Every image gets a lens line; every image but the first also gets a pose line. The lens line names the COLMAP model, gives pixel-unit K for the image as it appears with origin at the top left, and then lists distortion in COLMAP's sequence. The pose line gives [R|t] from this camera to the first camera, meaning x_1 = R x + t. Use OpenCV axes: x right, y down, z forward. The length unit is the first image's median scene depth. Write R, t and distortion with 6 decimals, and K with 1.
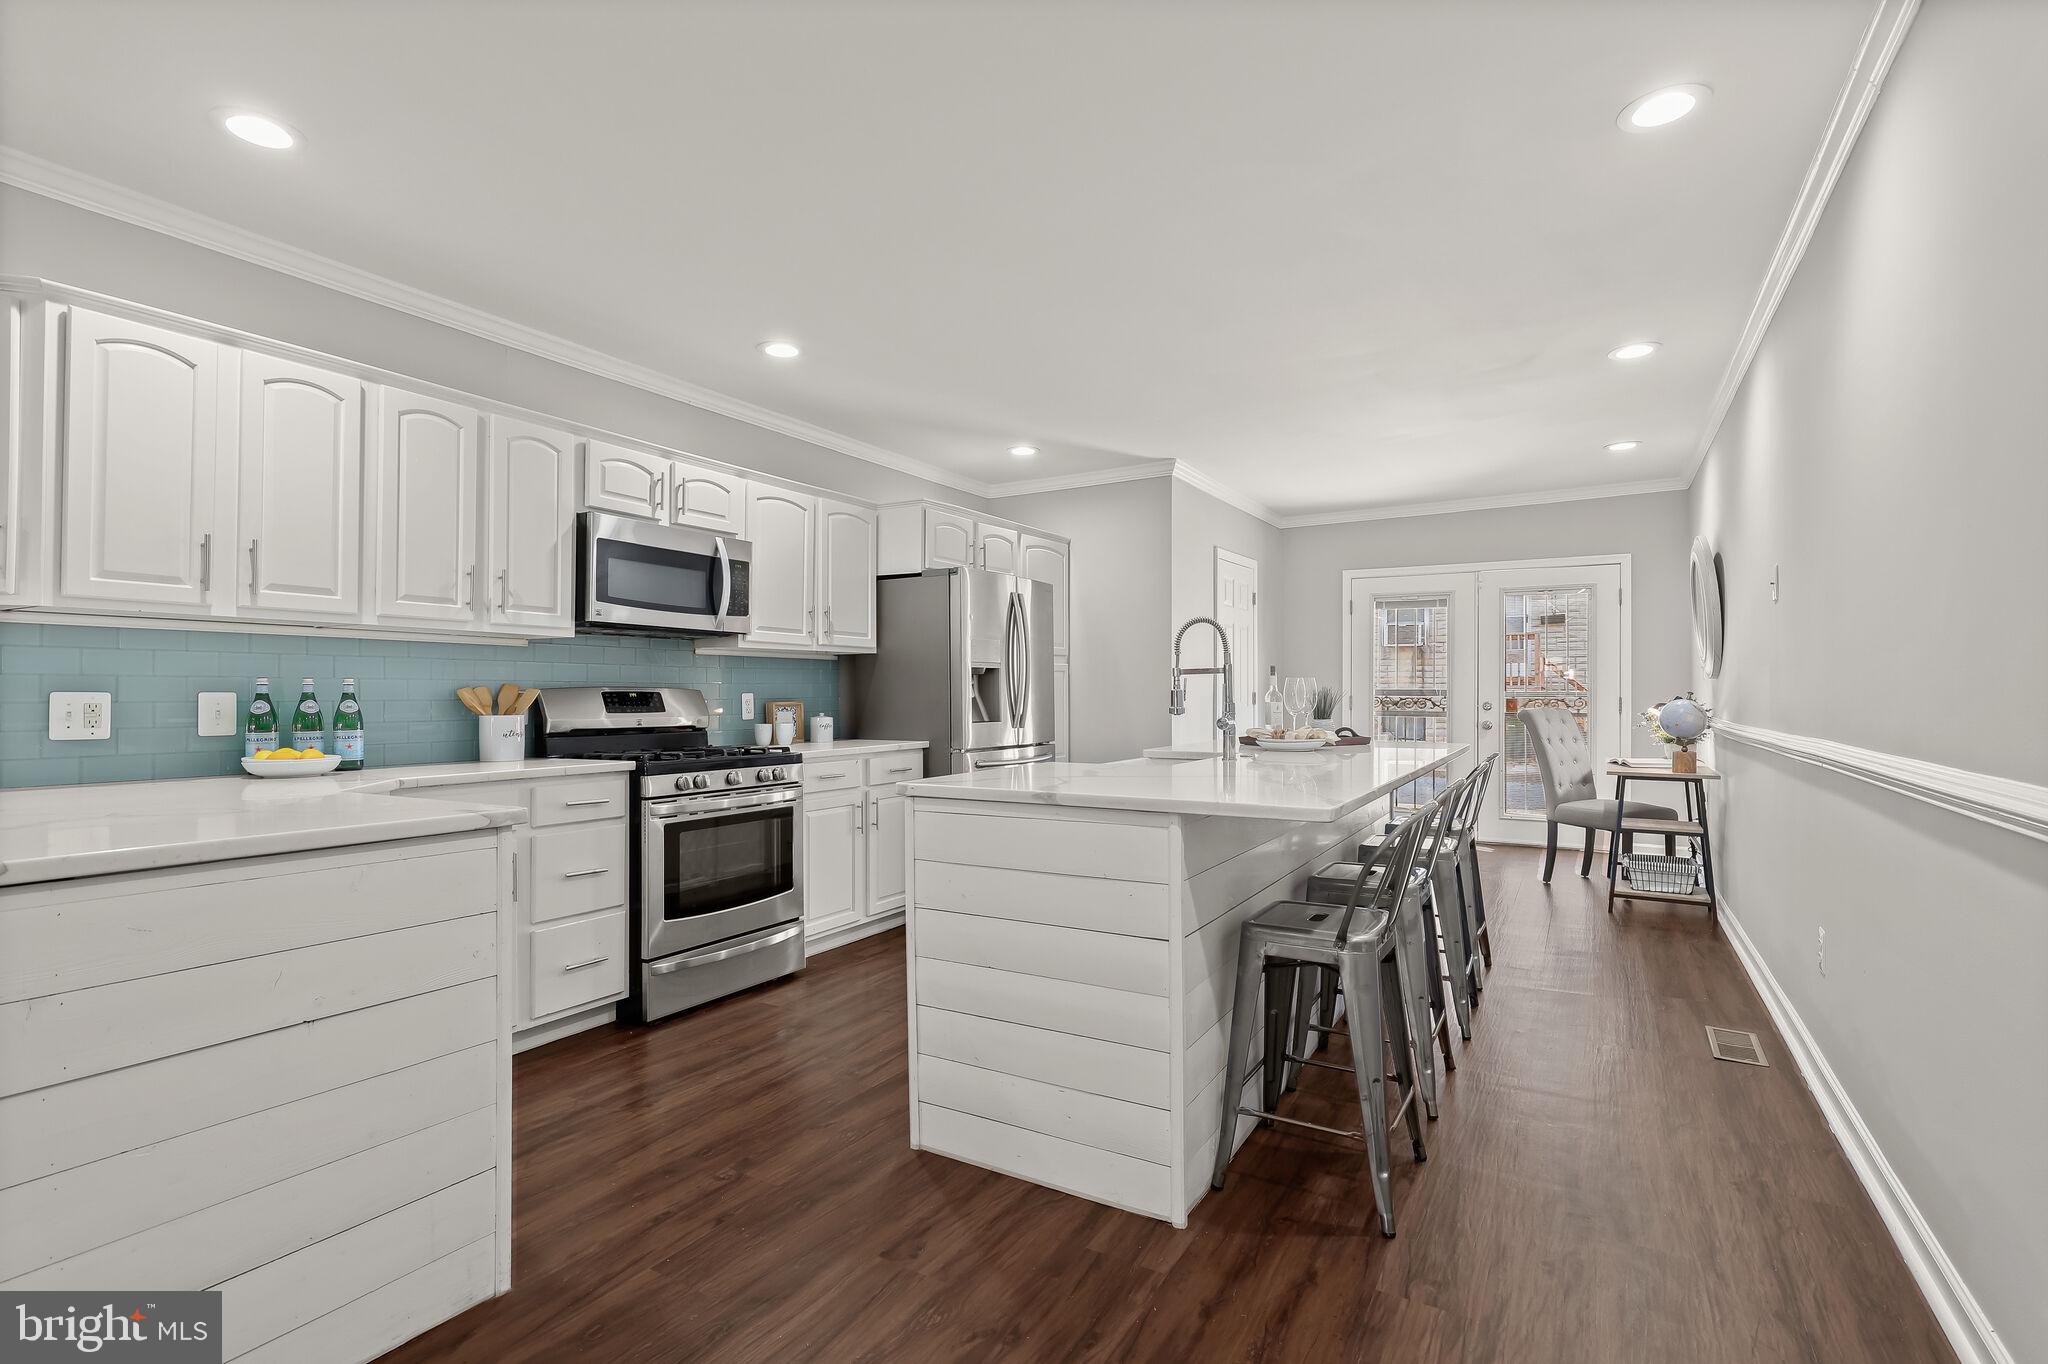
lens RADIAL K [[948.5, 0, 1027.4], [0, 948.5, 681.9], [0, 0, 1]] dist [0.001874, 0.000111]
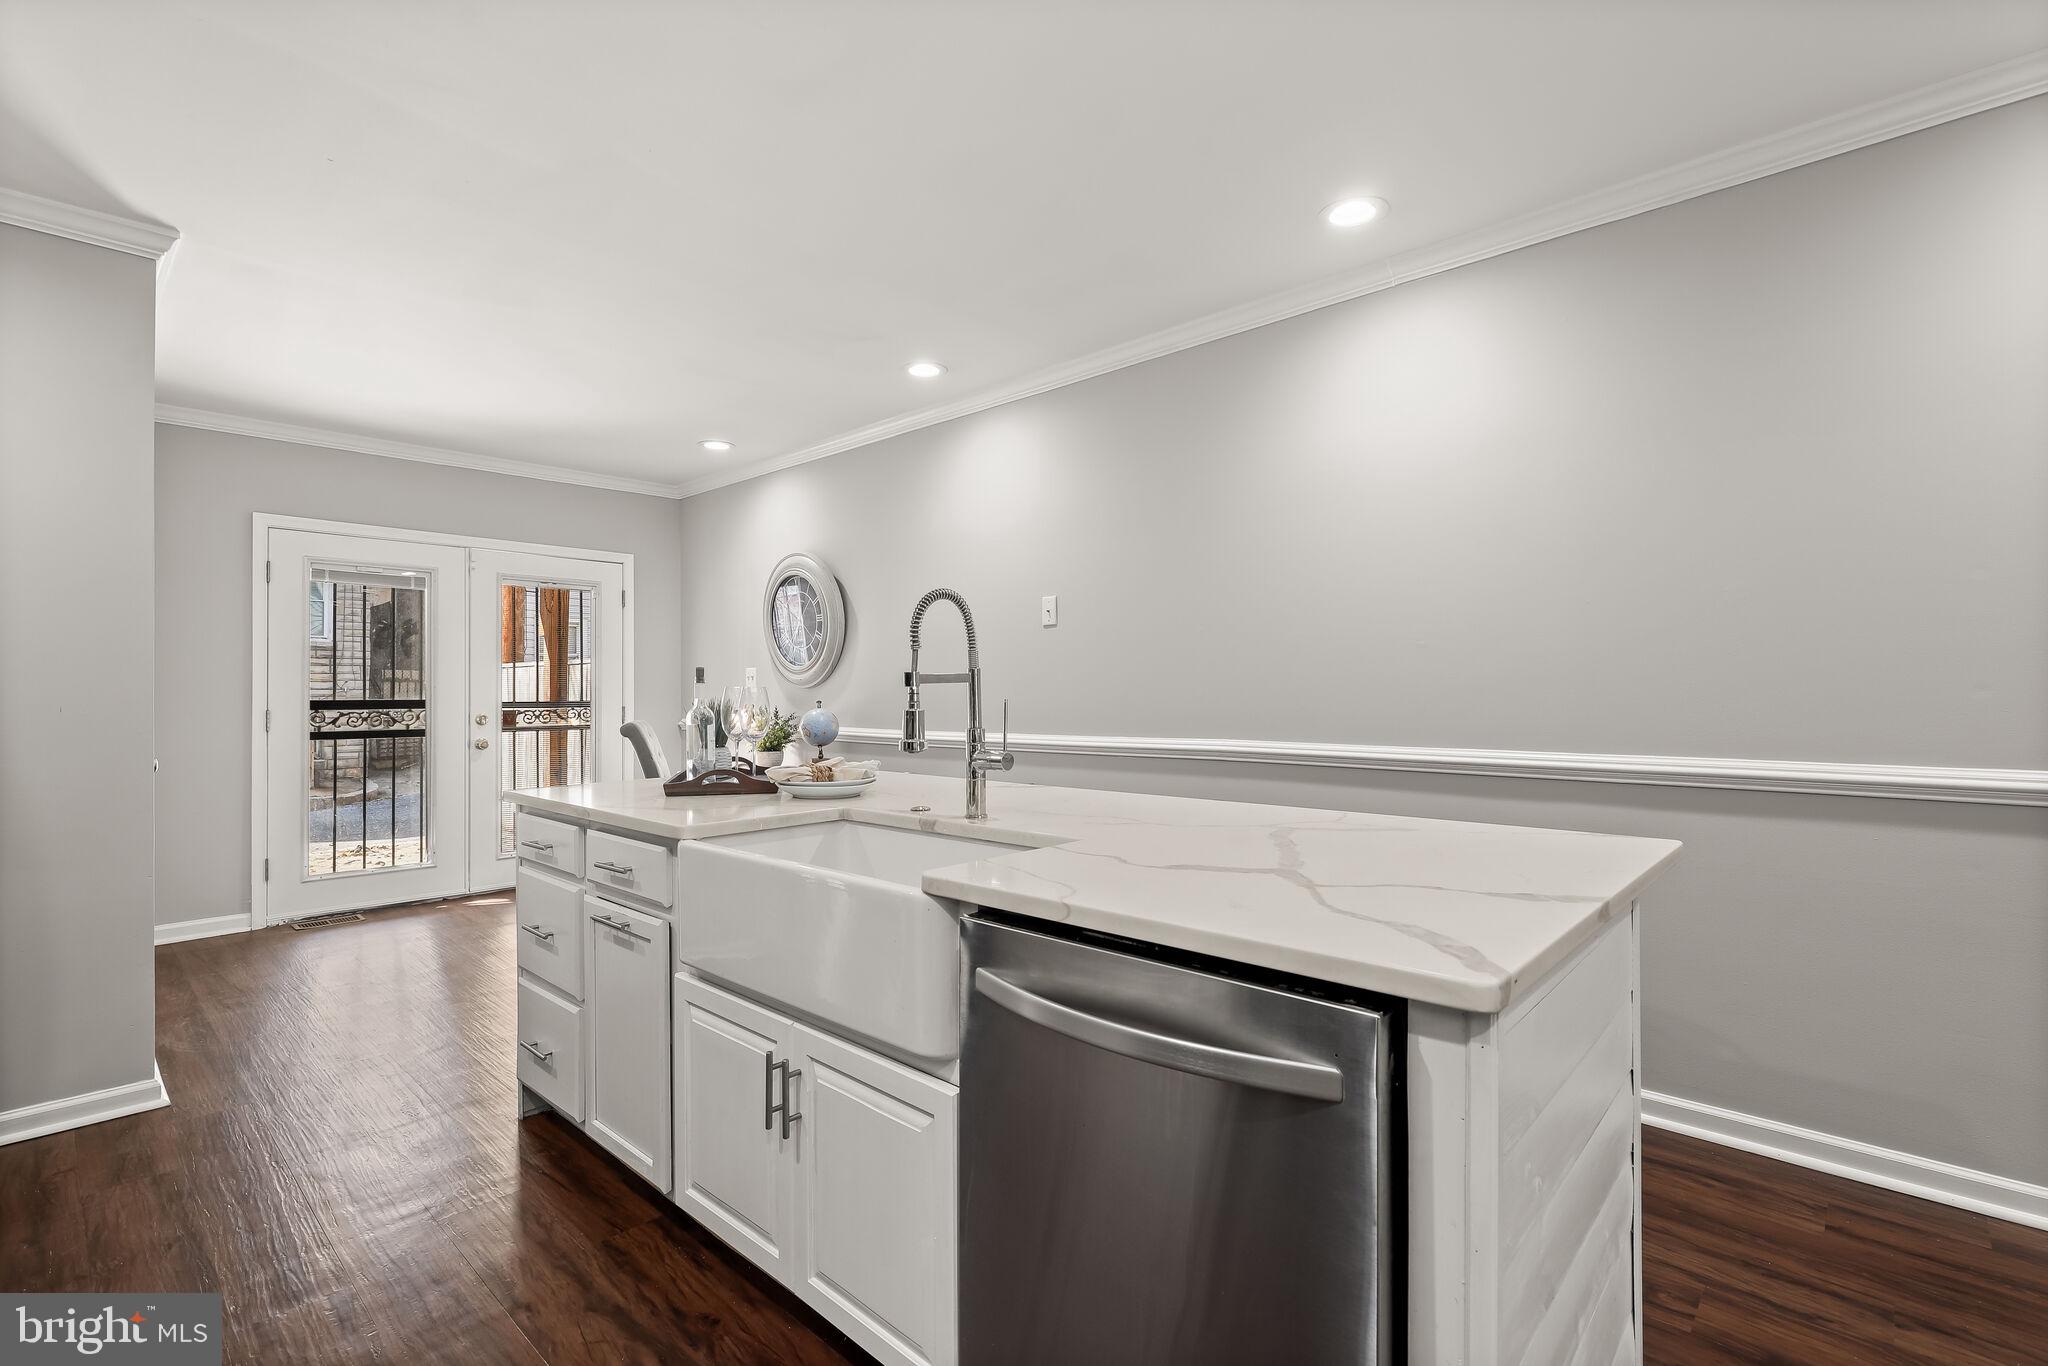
lens RADIAL K [[935.1, 0, 1039.0], [0, 935.1, 686.9], [0, 0, 1]] dist [-0.000128, 0.000559]
pose [[0.203612, 0.005671, 0.979035, -0.320316], [-0.005941, 0.999972, -0.004556, -0.002513], [-0.979034, -0.004889, 0.203640, 0.672944]]
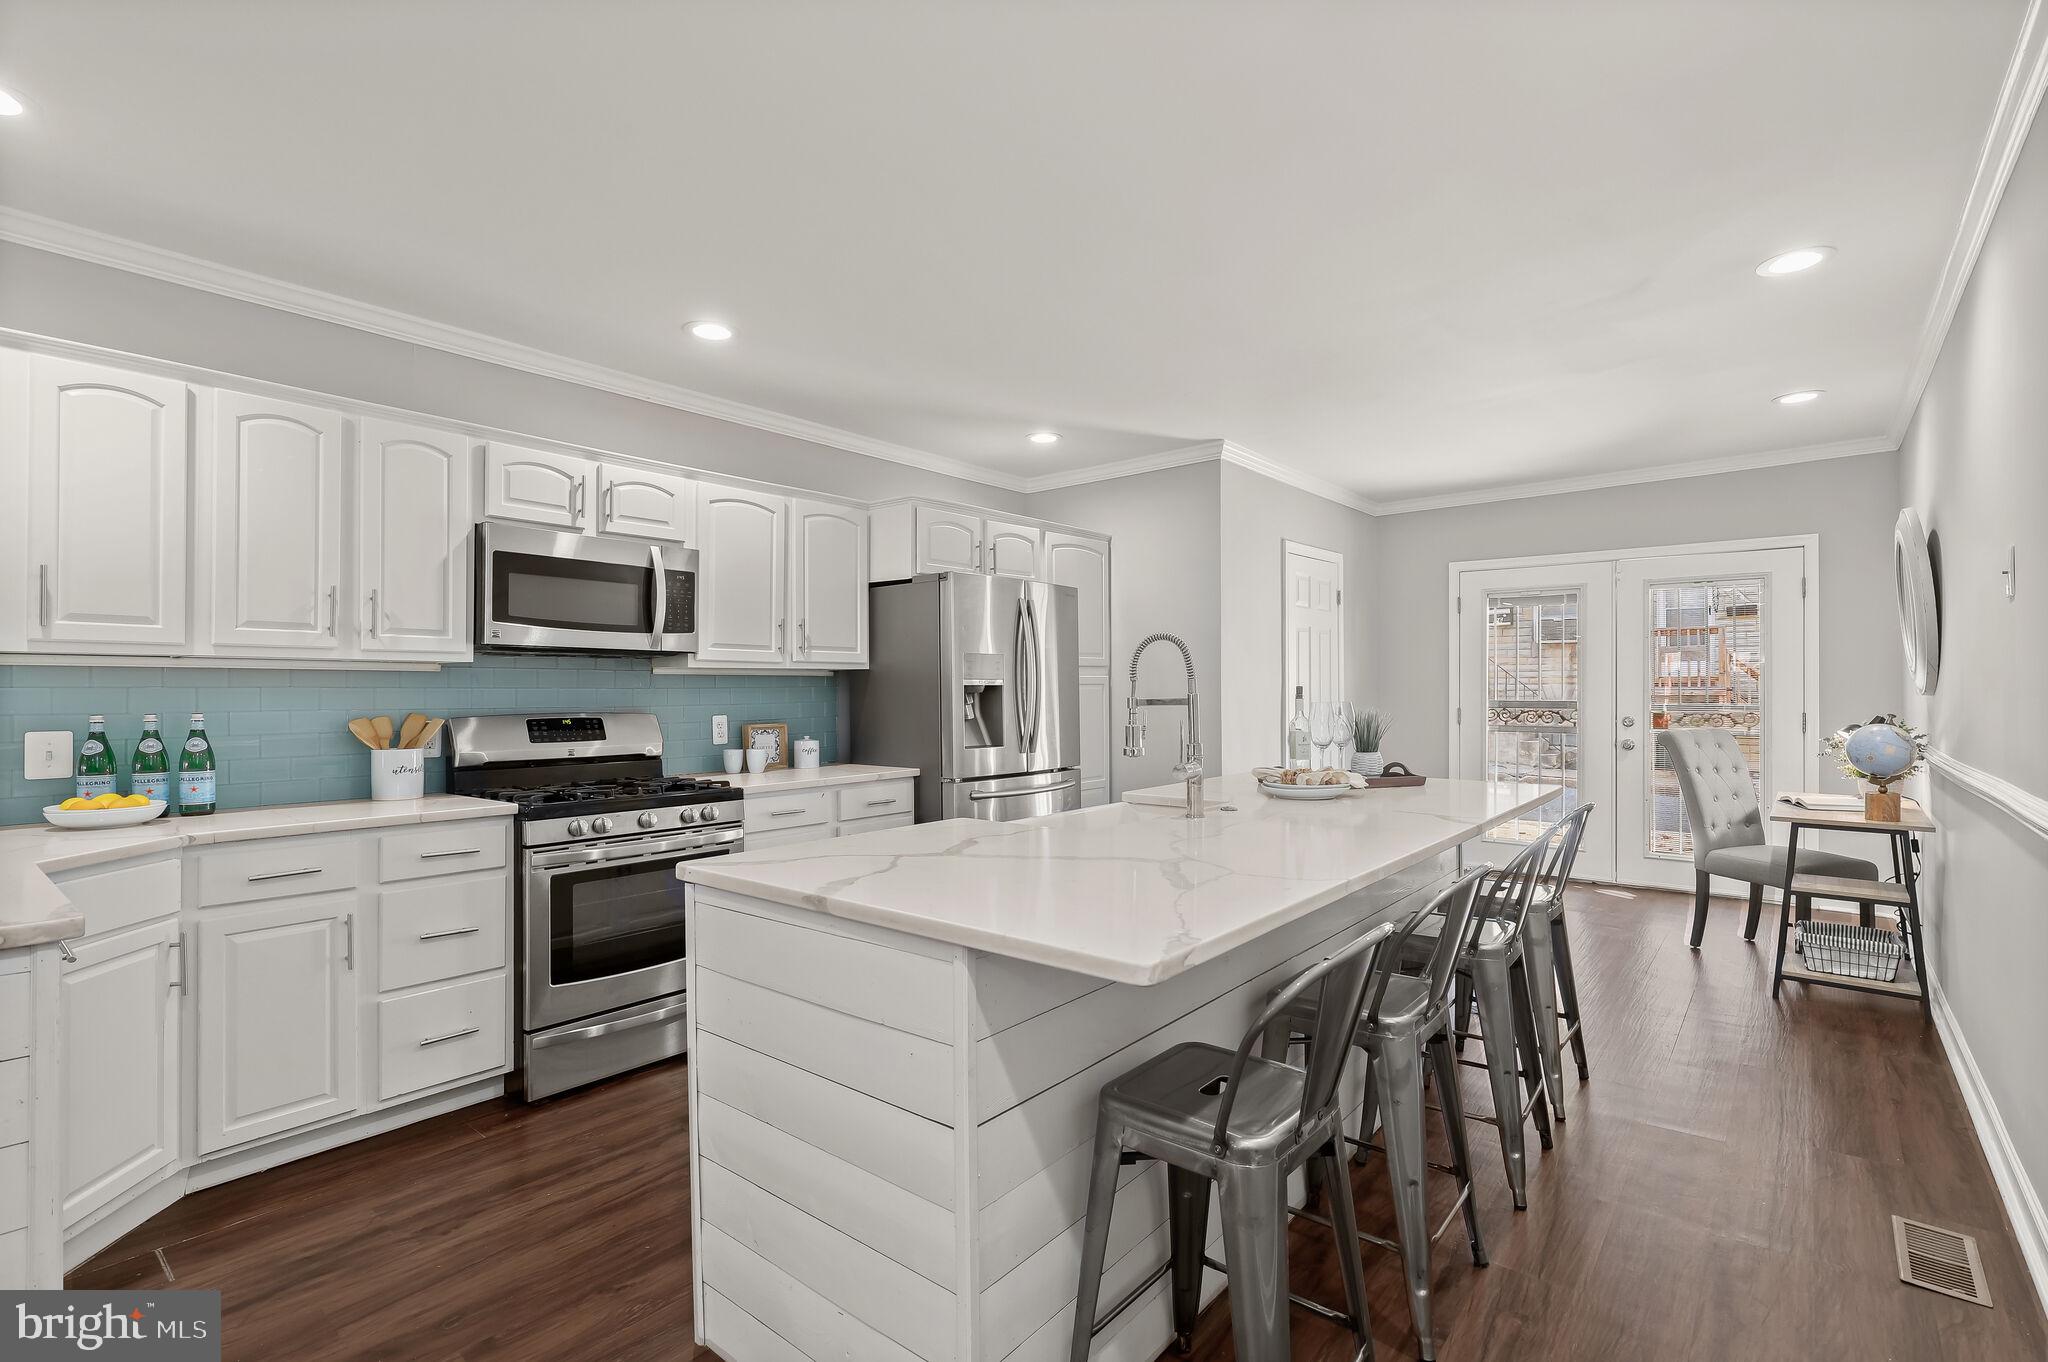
lens RADIAL K [[939.5, 0, 1024.0], [0, 939.5, 681.0], [0, 0, 1]] dist [0.000943, 0.000406]
pose [[0.987646, -0.004434, -0.156638, 0.157618], [0.004800, 0.999987, 0.001959, -0.025072], [0.156627, -0.002687, 0.987654, 0.178616]]
